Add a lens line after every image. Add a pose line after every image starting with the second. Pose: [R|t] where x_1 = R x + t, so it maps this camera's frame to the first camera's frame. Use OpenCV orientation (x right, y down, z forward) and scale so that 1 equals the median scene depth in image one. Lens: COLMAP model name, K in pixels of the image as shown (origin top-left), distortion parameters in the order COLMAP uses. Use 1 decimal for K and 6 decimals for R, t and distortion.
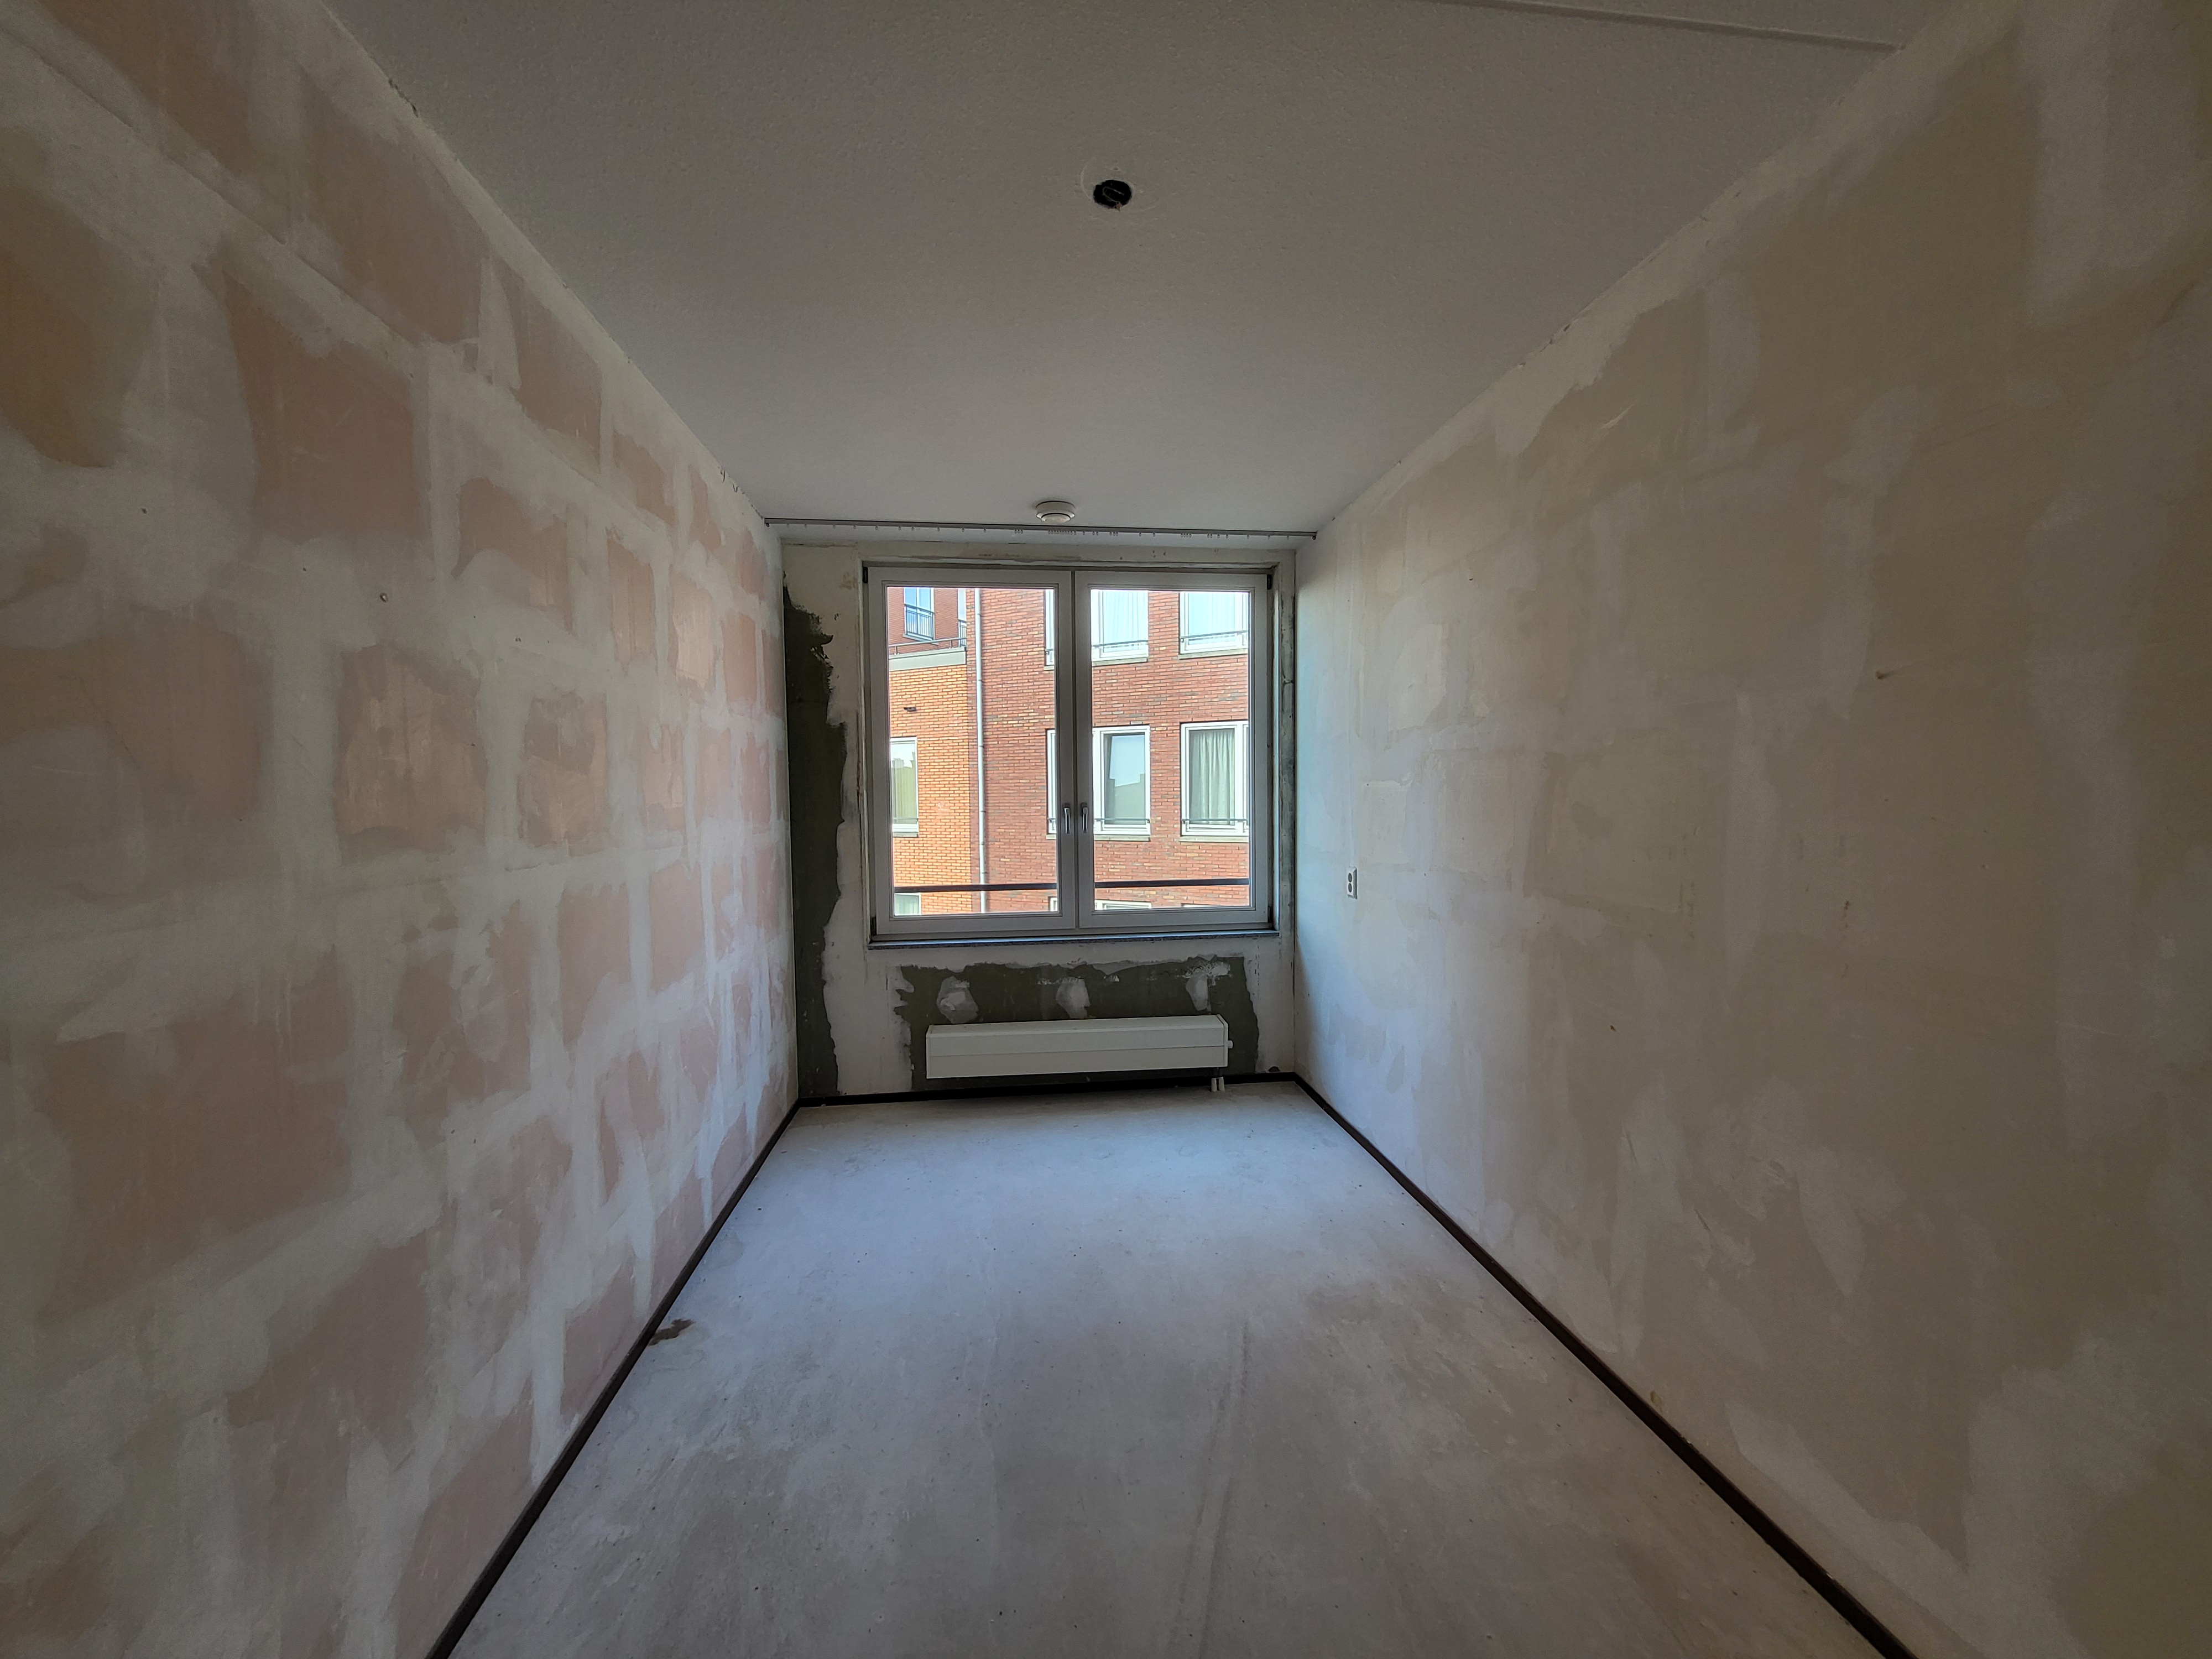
lens RADIAL K [[885.9, 0, 1106.0], [0, 885.9, 829.5], [0, 0, 1]] dist [0.000078, 0.000001]
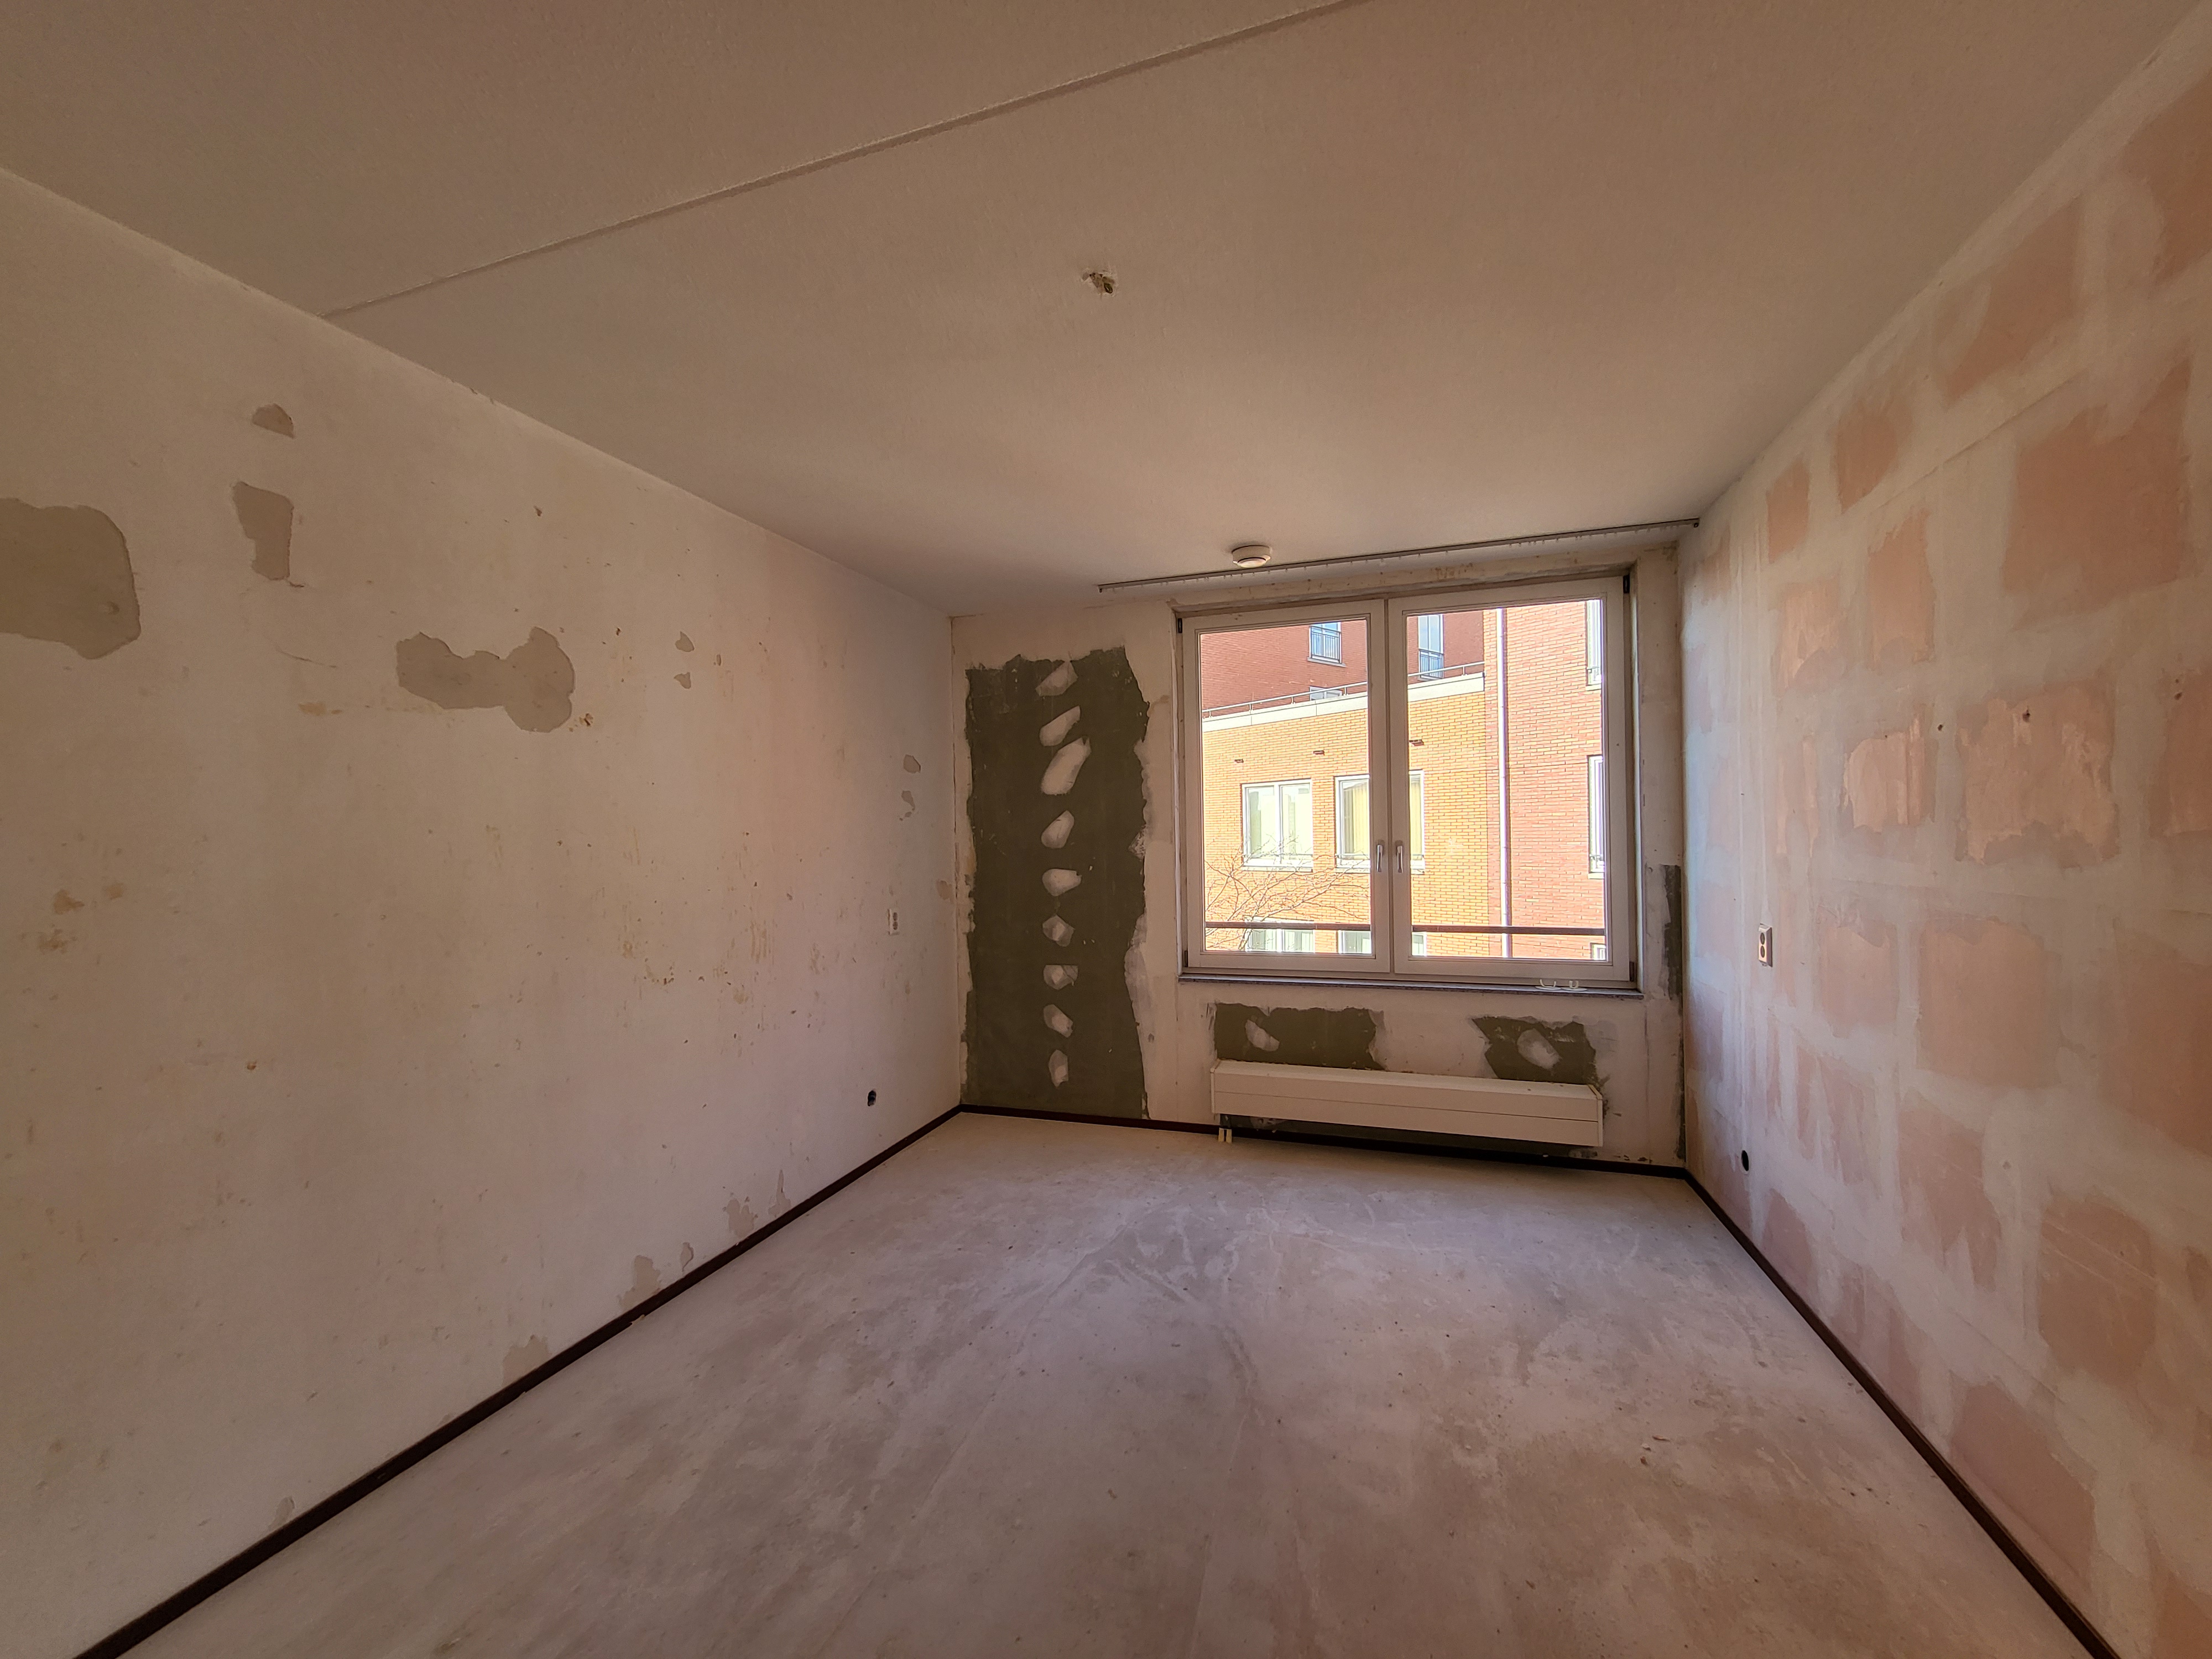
lens RADIAL K [[886.3, 0, 1106.2], [0, 886.3, 815.2], [0, 0, 1]] dist [-0.000197, -0.000020]
pose [[0.897638, -0.012015, -0.440570, 0.110951], [-0.012988, 0.998473, -0.053692, -0.001820], [0.440542, 0.053918, 0.896111, 0.015334]]
